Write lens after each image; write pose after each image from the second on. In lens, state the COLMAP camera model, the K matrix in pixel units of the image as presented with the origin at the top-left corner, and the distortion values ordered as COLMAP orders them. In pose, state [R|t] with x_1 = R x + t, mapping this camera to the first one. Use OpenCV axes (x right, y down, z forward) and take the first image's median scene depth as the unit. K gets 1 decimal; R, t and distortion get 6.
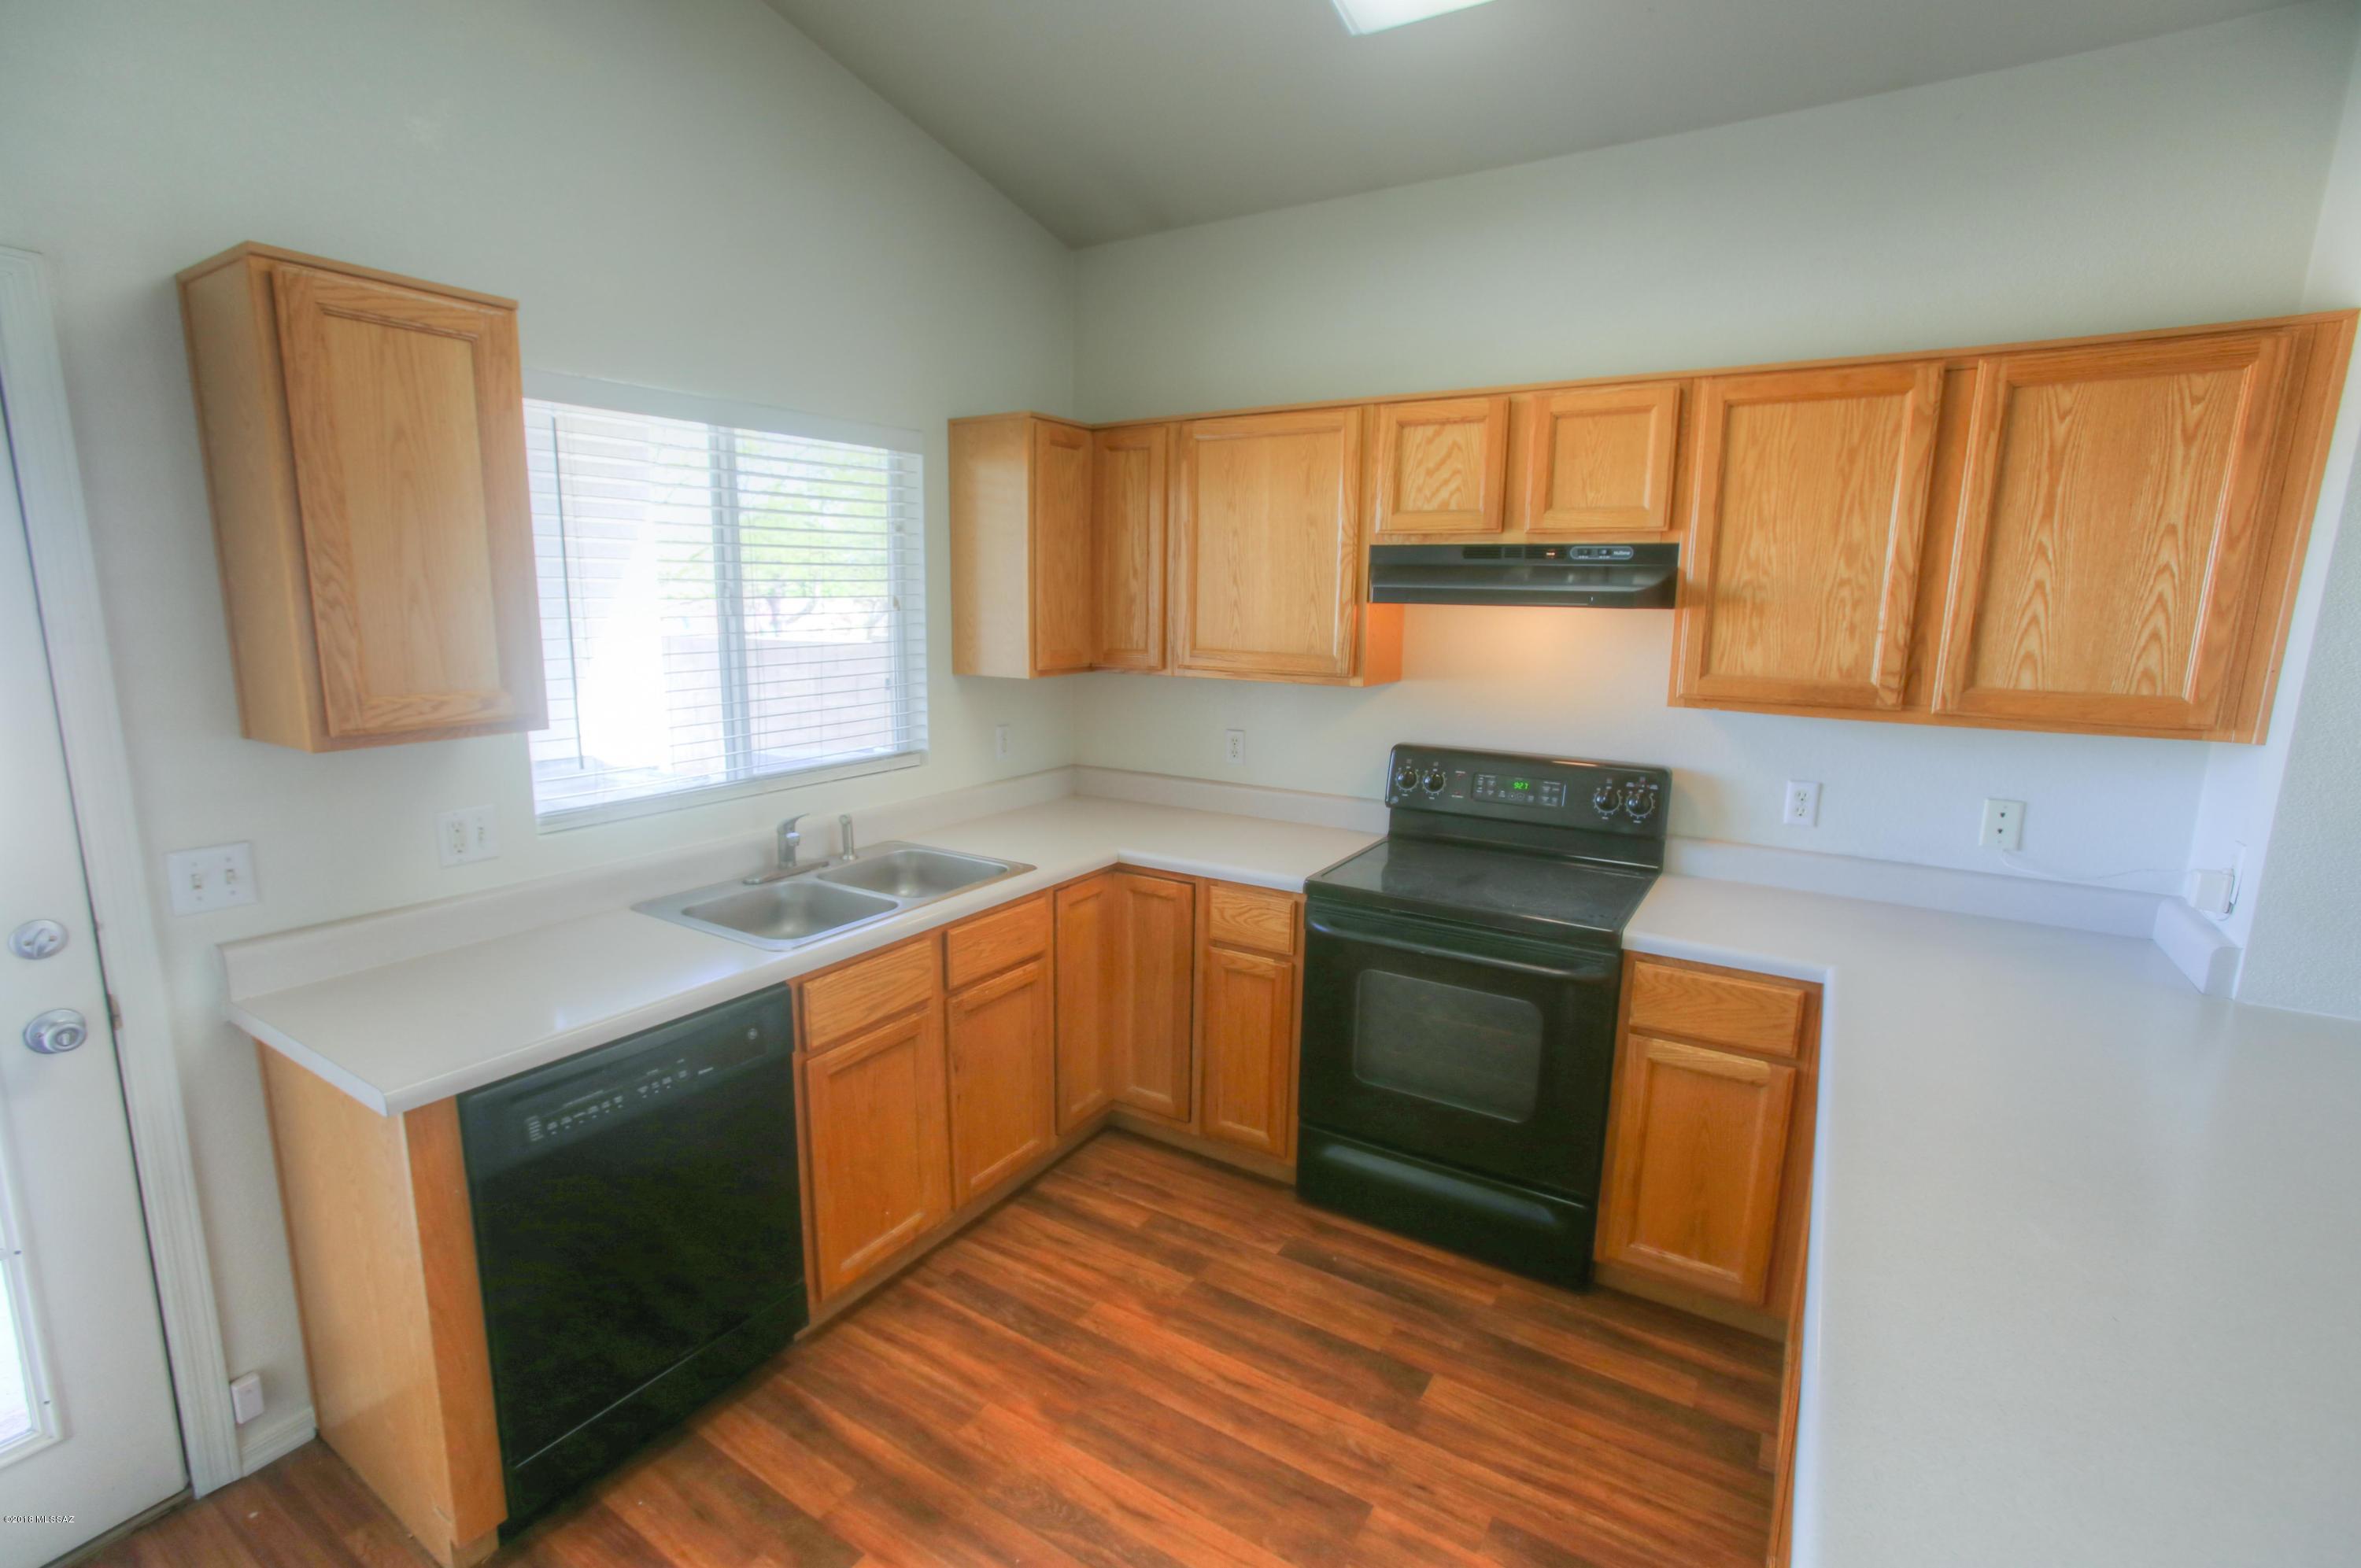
lens RADIAL K [[1069.2, 0, 1168.7], [0, 1069.2, 781.3], [0, 0, 1]] dist [-0.033859, 0.012910]
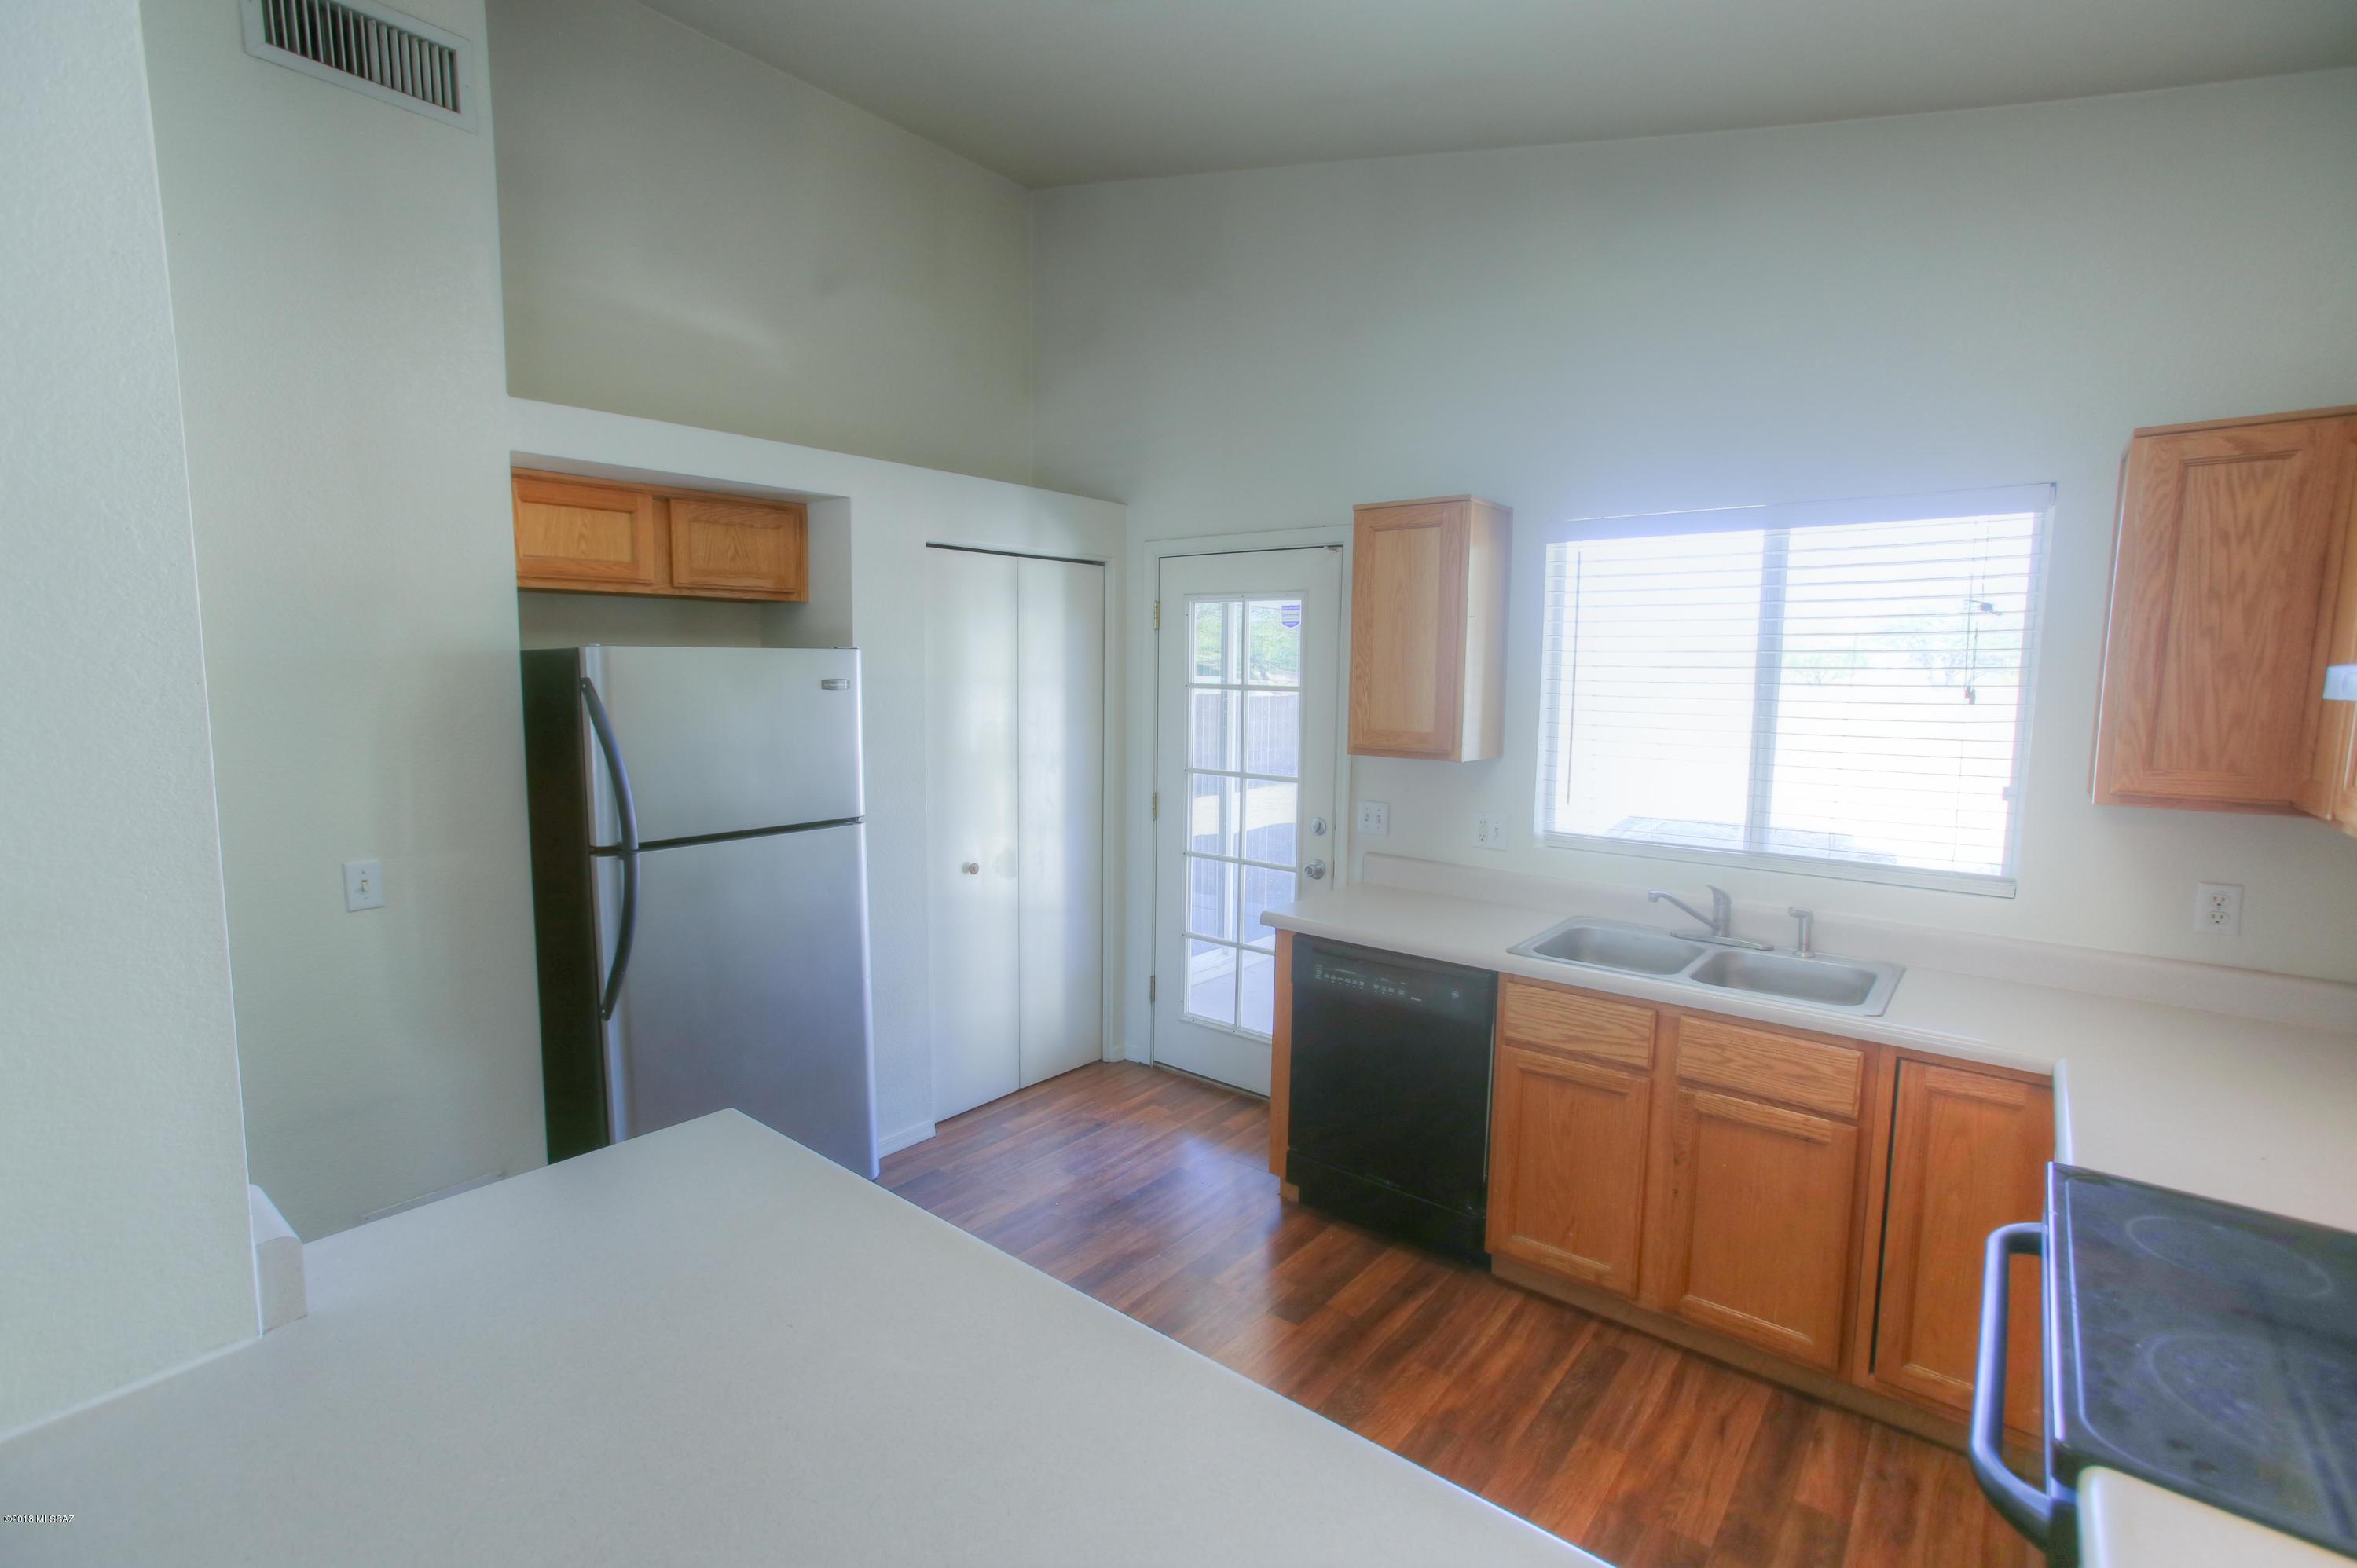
lens RADIAL K [[1067.5, 0, 1176.0], [0, 1067.5, 785.5], [0, 0, 1]] dist [-0.033859, 0.012910]
pose [[-0.115955, 0.090049, -0.989164, 0.825489], [-0.190041, 0.975472, 0.111080, -0.090192], [0.974904, 0.200862, -0.095998, 0.617587]]
